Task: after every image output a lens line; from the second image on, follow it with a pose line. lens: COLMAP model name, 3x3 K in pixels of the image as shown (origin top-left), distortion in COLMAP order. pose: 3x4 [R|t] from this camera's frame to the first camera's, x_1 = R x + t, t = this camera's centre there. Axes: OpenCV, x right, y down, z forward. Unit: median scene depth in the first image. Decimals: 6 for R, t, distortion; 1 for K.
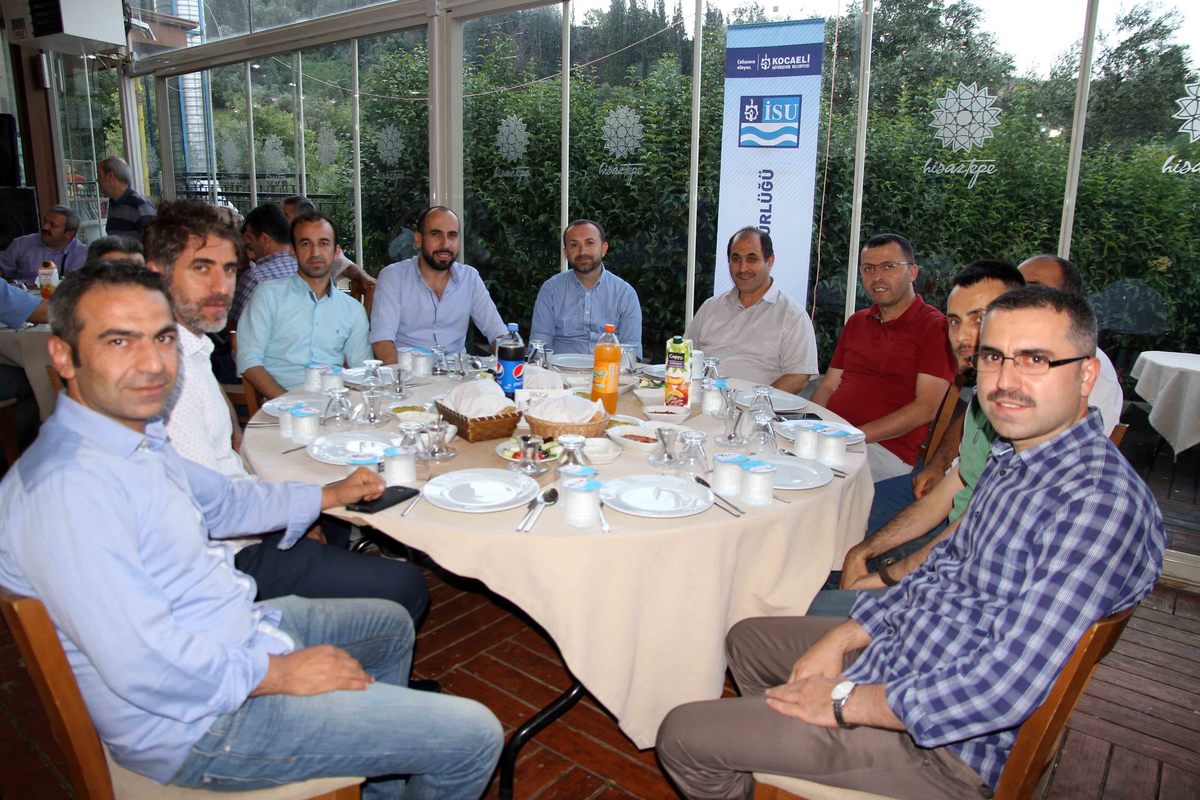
lens RADIAL K [[829.4, 0, 597.1], [0, 829.4, 401.0], [0, 0, 1]] dist [-0.113039, 0.085287]
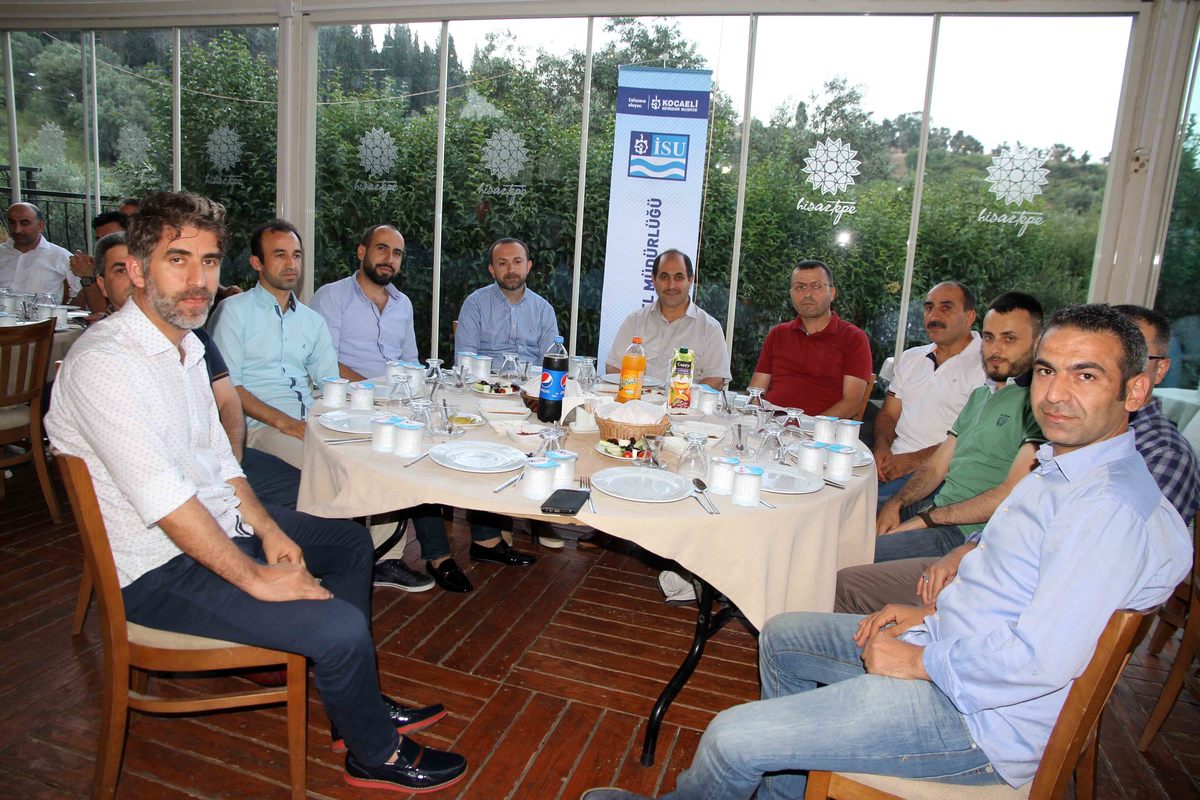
lens RADIAL K [[829.4, 0, 597.1], [0, 829.4, 401.0], [0, 0, 1]] dist [-0.113039, 0.085287]
pose [[0.930439, -0.031563, 0.365085, -0.282568], [0.038227, 0.999208, -0.011038, 0.000781], [-0.364447, 0.024226, 0.930909, -0.004018]]
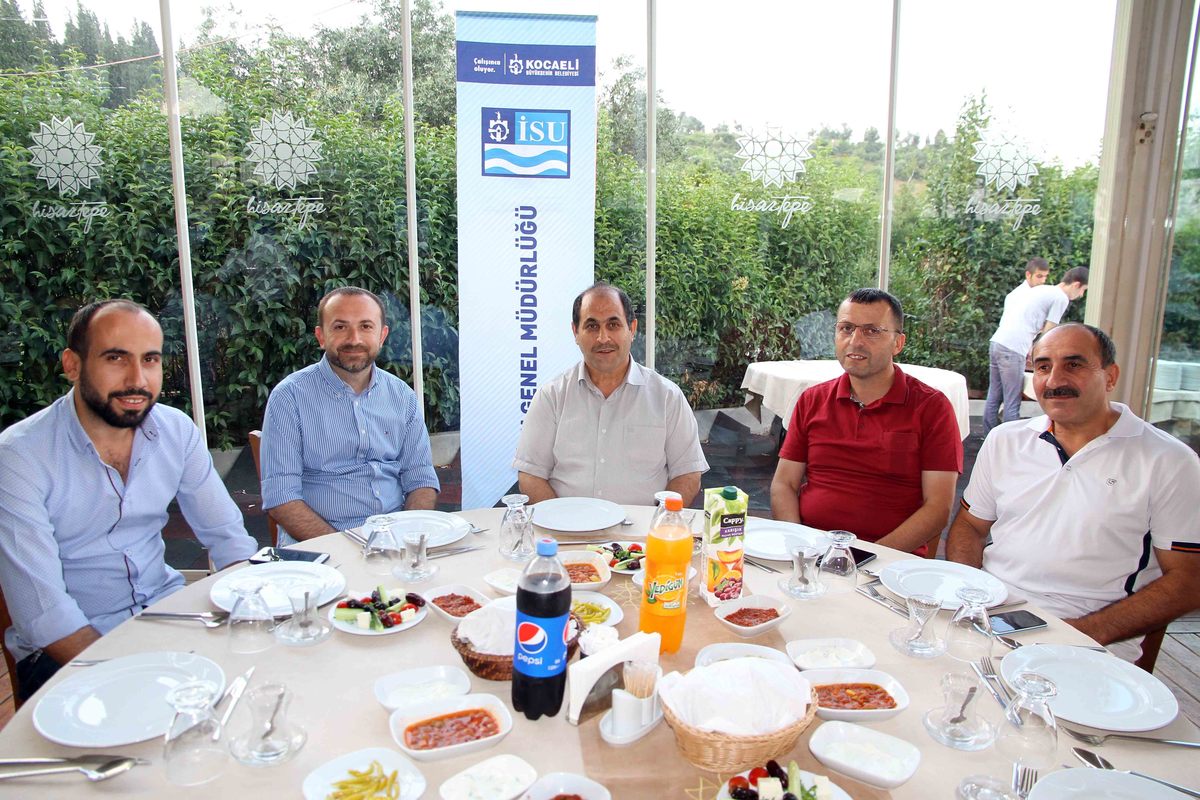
lens RADIAL K [[829.4, 0, 597.1], [0, 829.4, 401.0], [0, 0, 1]] dist [-0.113039, 0.085287]
pose [[0.779309, -0.140390, 0.610711, -0.232705], [0.155772, 0.987390, 0.028206, -0.115921], [-0.606970, 0.073151, 0.791351, 0.370676]]
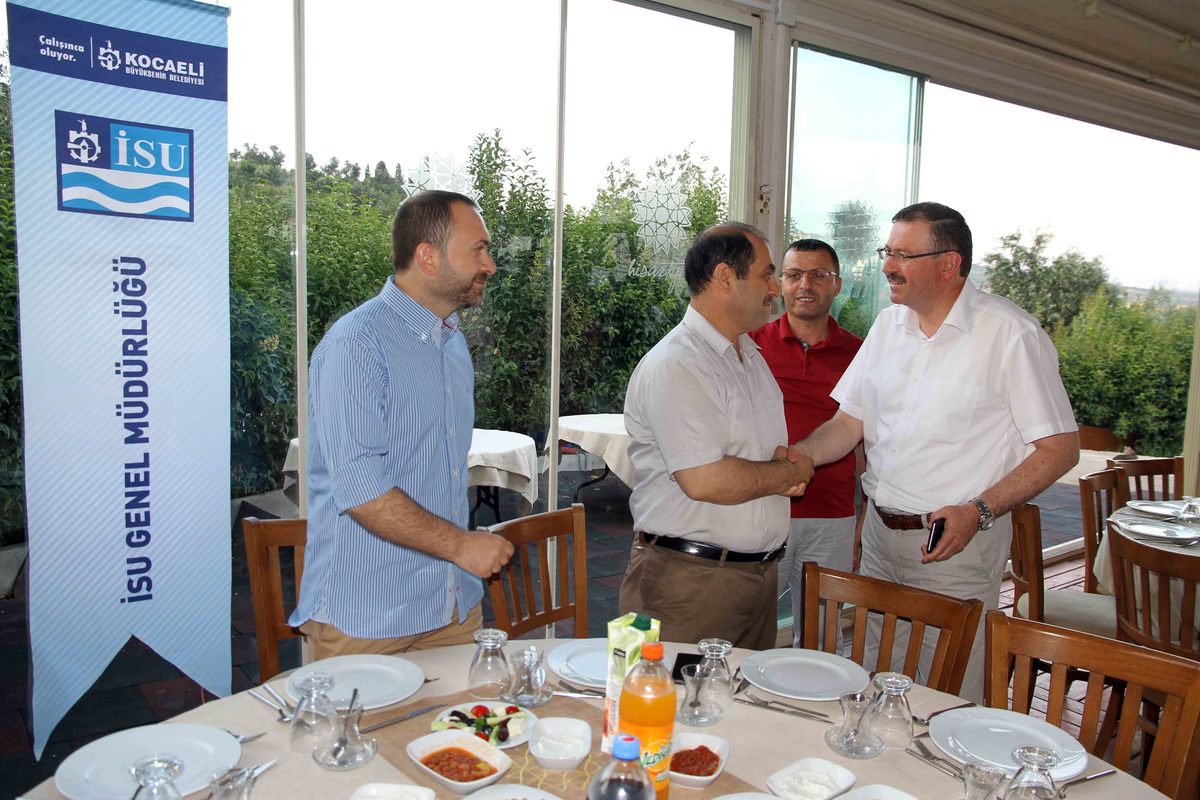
lens RADIAL K [[952.8, 0, 601.9], [0, 952.8, 397.7], [0, 0, 1]] dist [-0.059170, 0.099129]
pose [[0.273861, -0.125473, 0.953549, -0.313017], [0.200967, 0.977033, 0.070845, -0.173812], [-0.940538, 0.172230, 0.292787, 0.541740]]
